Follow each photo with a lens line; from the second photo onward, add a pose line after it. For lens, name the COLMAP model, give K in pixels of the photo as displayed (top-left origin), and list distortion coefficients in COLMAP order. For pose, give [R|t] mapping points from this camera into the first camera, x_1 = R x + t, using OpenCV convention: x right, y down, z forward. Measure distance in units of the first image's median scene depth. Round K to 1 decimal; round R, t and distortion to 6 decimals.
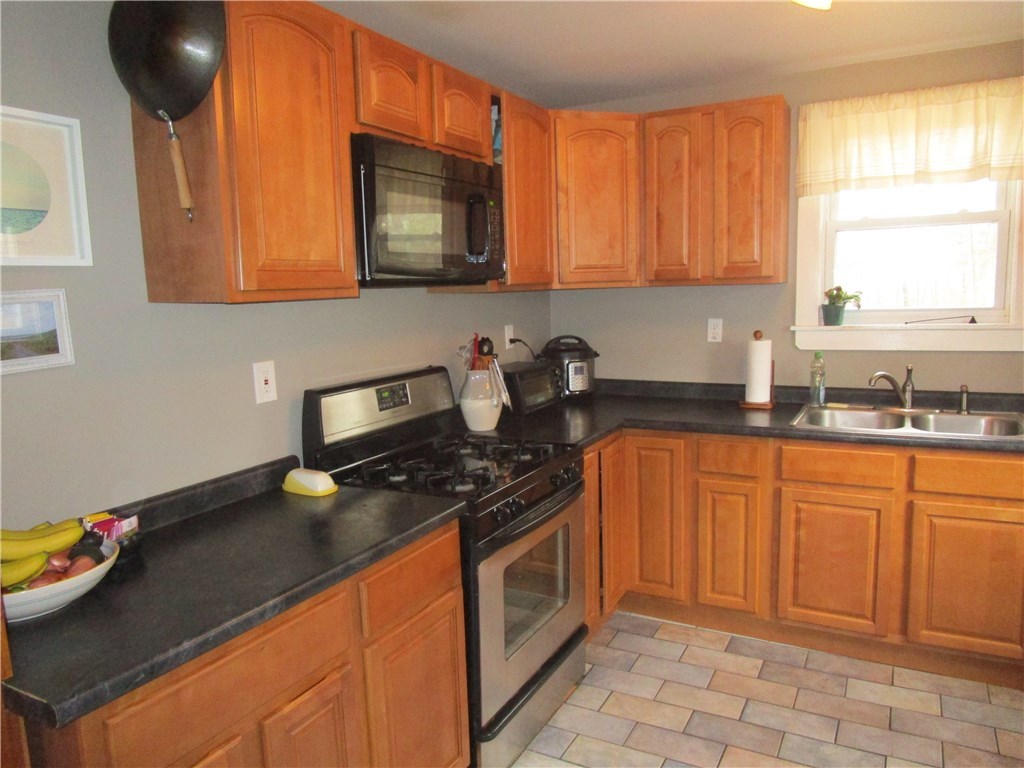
lens RADIAL K [[729.1, 0, 520.3], [0, 729.1, 384.6], [0, 0, 1]] dist [-0.014066, -0.002691]
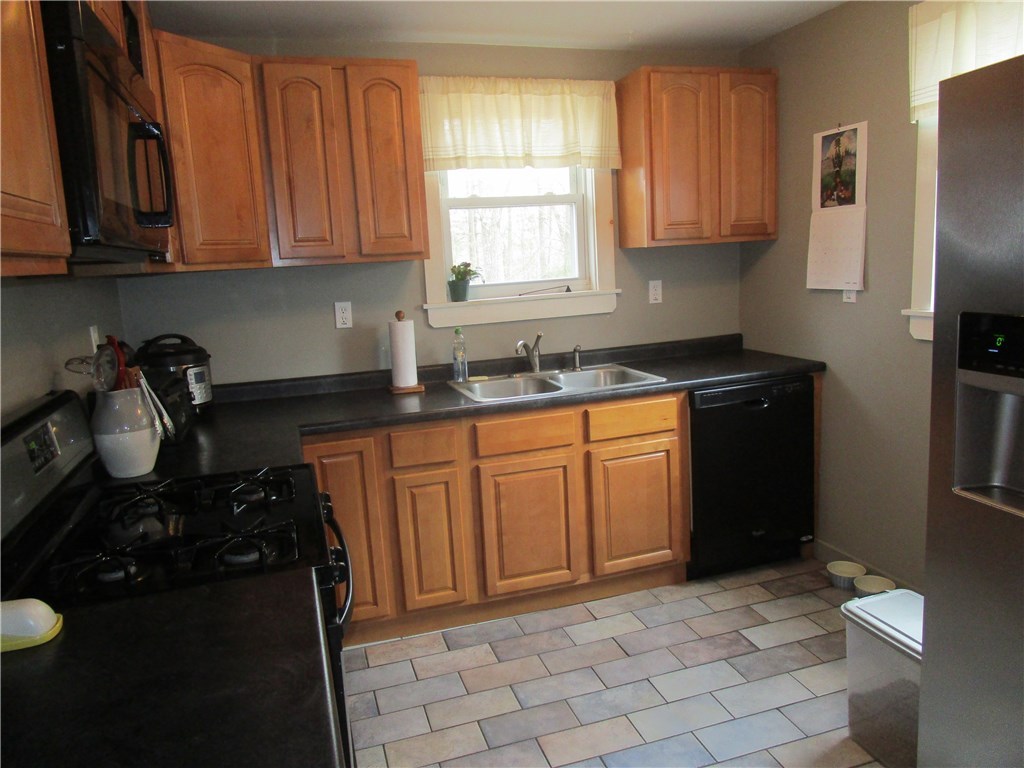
lens RADIAL K [[729.1, 0, 514.2], [0, 729.1, 382.2], [0, 0, 1]] dist [-0.014066, -0.002691]
pose [[0.698469, -0.128620, 0.703987, -0.275363], [0.126020, 0.990450, 0.055925, -0.018605], [-0.704458, 0.049655, 0.708007, 0.254031]]
